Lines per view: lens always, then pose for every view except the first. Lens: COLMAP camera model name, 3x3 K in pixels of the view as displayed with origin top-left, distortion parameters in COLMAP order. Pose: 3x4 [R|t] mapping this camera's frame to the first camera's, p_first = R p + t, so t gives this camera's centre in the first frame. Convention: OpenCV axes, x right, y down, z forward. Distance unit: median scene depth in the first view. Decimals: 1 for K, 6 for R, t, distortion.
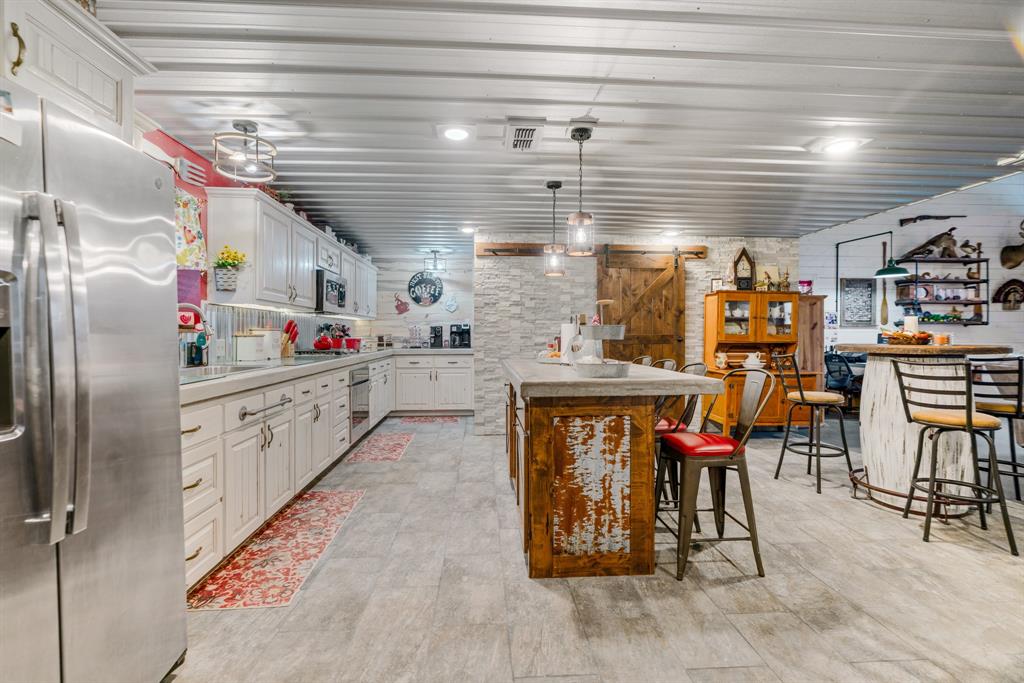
lens RADIAL K [[459.1, 0, 509.5], [0, 459.1, 337.5], [0, 0, 1]] dist [-0.002648, 0.000130]
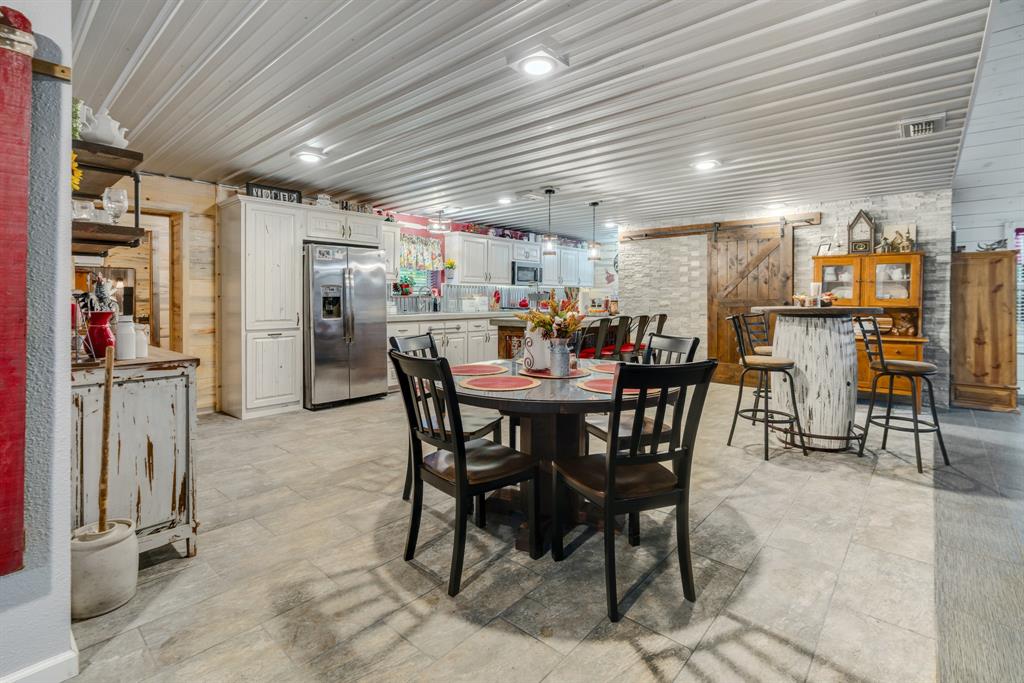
lens RADIAL K [[459.1, 0, 510.0], [0, 459.1, 299.1], [0, 0, 1]] dist [-0.002648, 0.000130]
pose [[0.705634, 0.001819, -0.708574, 0.672942], [-0.007110, 0.999965, -0.004513, 0.004033], [0.708541, 0.008223, 0.705622, -0.212881]]
